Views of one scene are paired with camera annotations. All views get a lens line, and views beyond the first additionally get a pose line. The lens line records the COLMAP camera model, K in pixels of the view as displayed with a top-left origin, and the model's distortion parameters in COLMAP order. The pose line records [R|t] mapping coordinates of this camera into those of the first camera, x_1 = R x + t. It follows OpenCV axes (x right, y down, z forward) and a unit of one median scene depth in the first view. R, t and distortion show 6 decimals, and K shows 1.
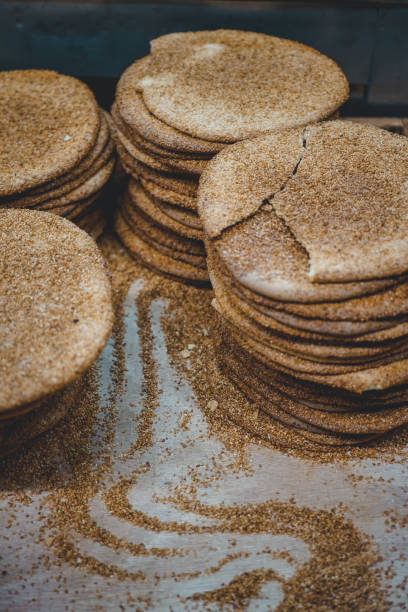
lens RADIAL K [[883.2, 0, 204.0], [0, 883.2, 306.0], [0, 0, 1]] dist [0.018556, 0.058971]
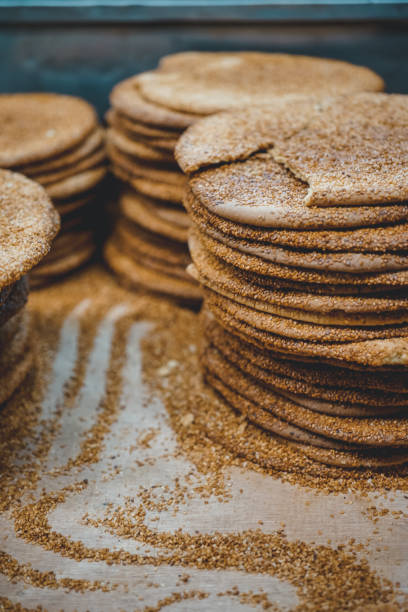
lens RADIAL K [[883.2, 0, 204.0], [0, 883.2, 306.0], [0, 0, 1]] dist [0.018556, 0.058971]
pose [[0.993700, 0.027833, -0.108563, 0.108968], [-0.059123, 0.953102, -0.296818, 0.256870], [0.095210, 0.301366, 0.948743, 0.291066]]
